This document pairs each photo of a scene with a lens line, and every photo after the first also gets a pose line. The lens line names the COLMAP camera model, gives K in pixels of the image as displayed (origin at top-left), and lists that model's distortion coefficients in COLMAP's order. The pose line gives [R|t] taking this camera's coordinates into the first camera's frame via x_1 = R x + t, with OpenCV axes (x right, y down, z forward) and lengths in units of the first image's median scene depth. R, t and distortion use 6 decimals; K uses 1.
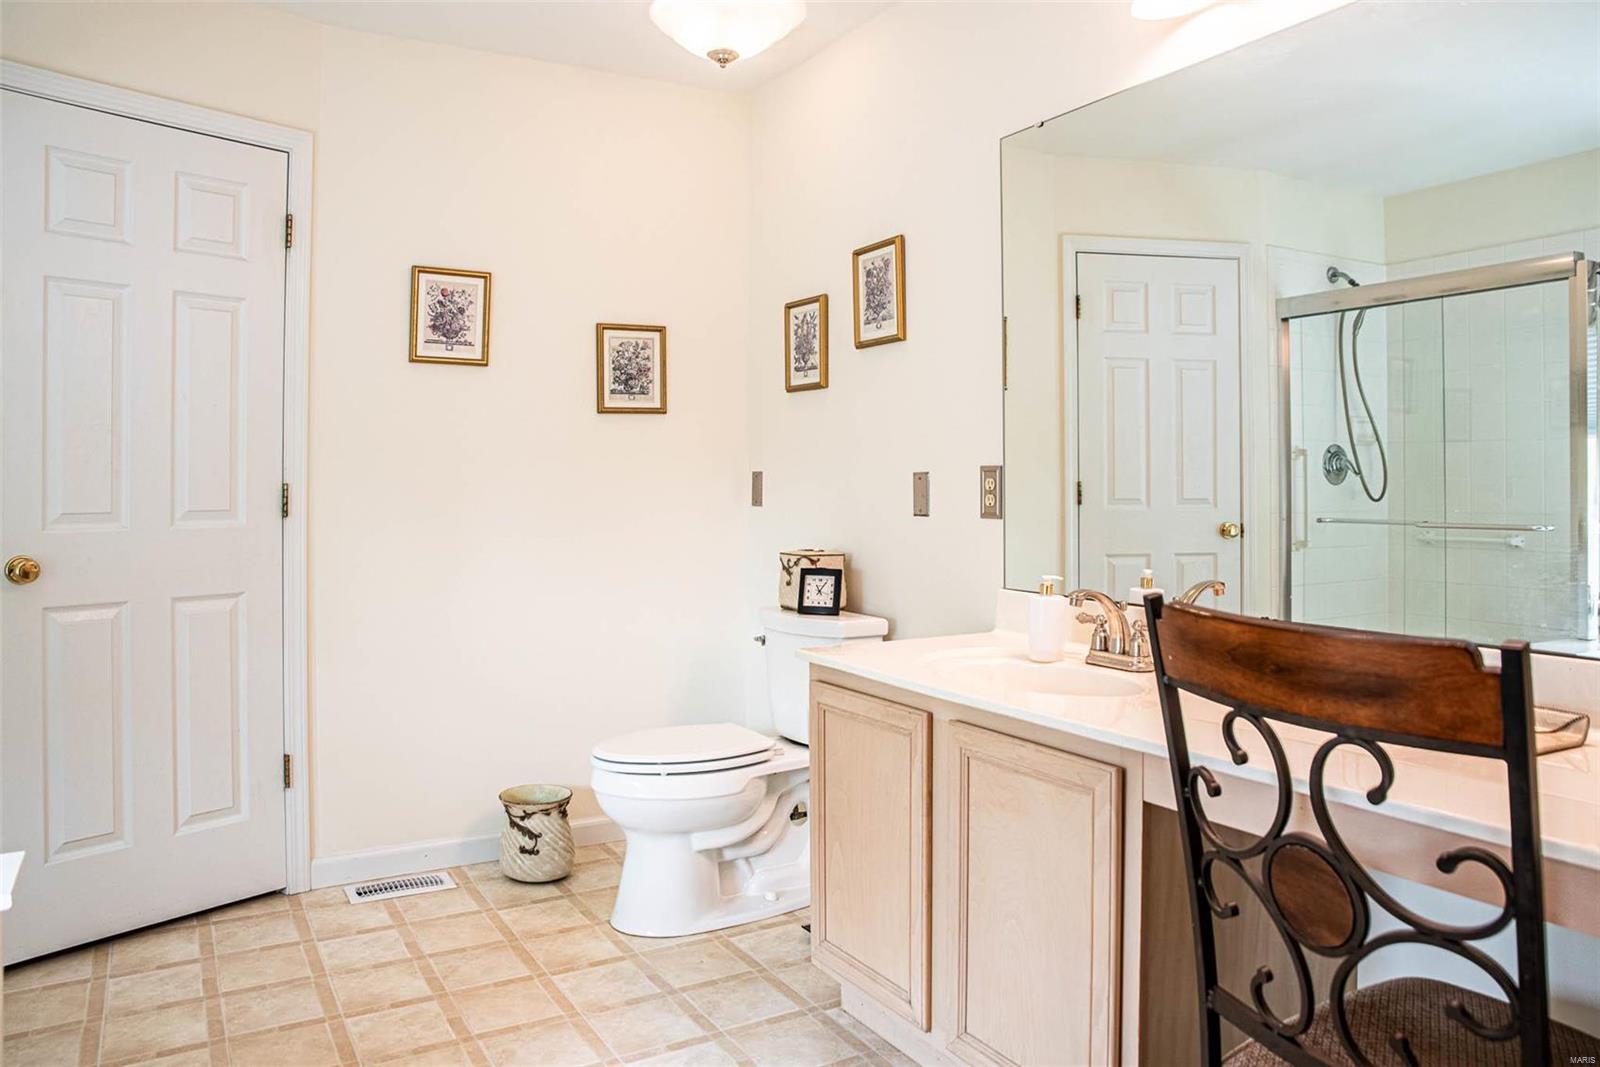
lens RADIAL K [[1127.0, 0, 797.6], [0, 1127.0, 532.7], [0, 0, 1]] dist [-0.099710, 0.032585]
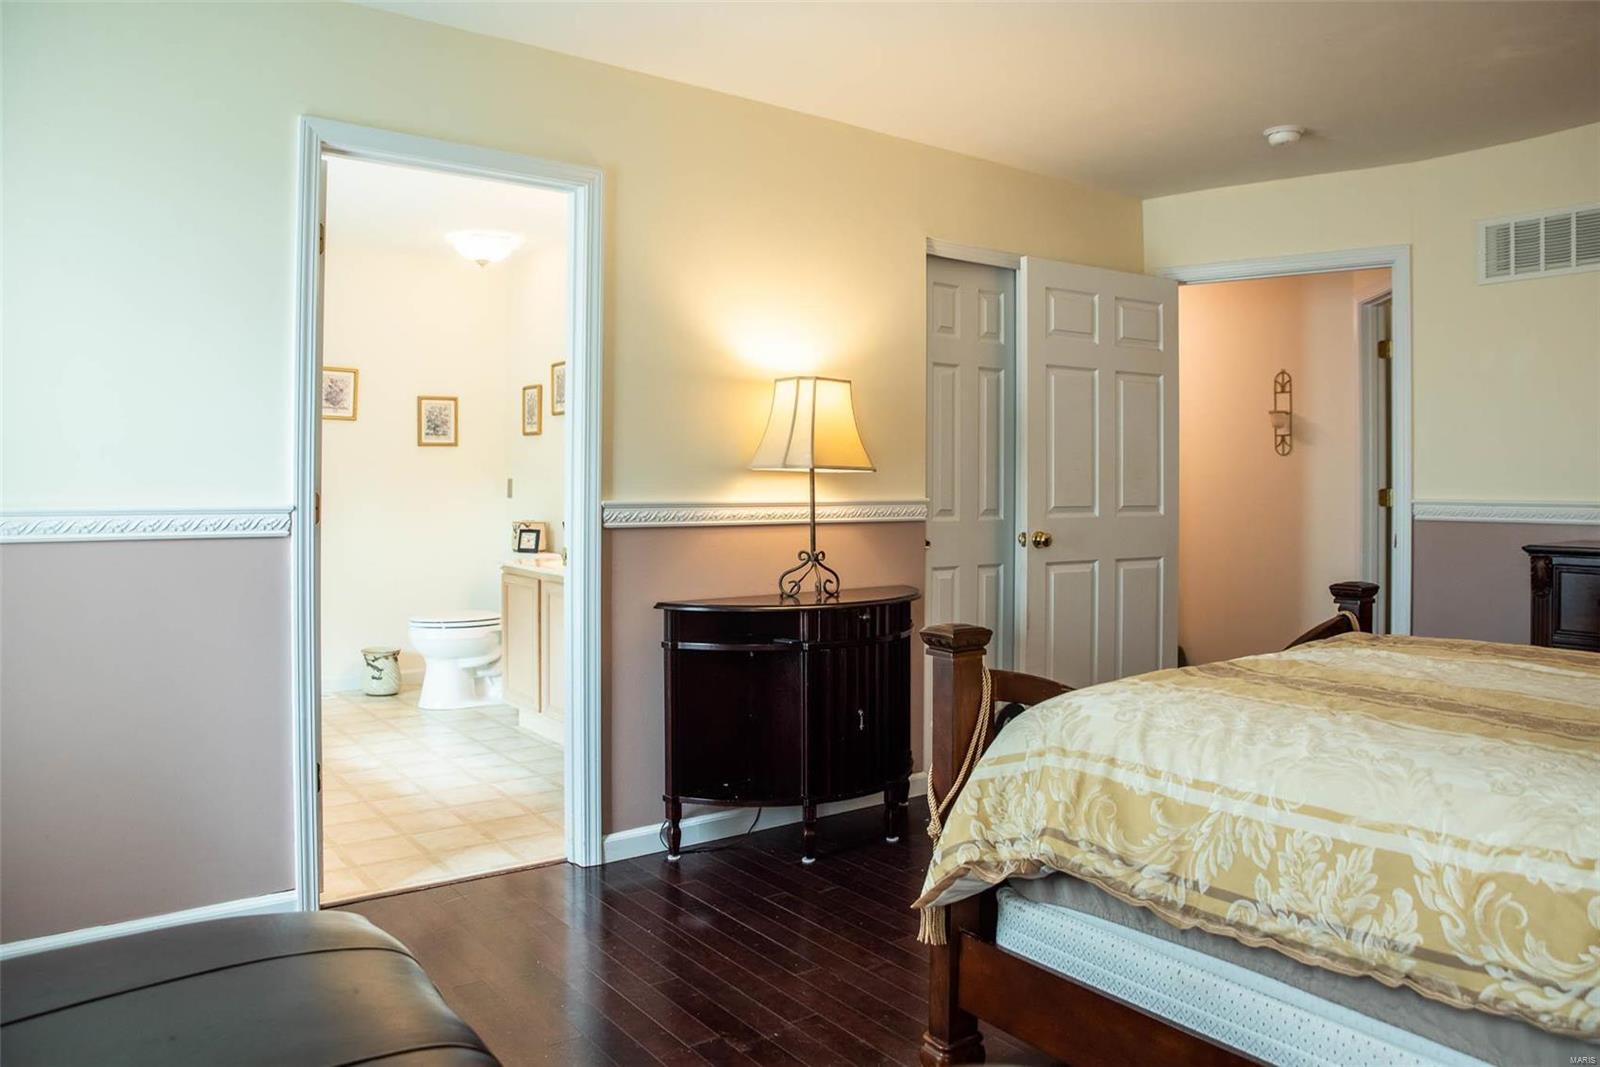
lens RADIAL K [[1127.0, 0, 803.1], [0, 1127.0, 531.5], [0, 0, 1]] dist [-0.099710, 0.032585]
pose [[0.992871, 0.003628, 0.119136, 0.251101], [-0.003353, 0.999991, -0.002511, 0.037543], [-0.119144, 0.002094, 0.992875, -0.954901]]
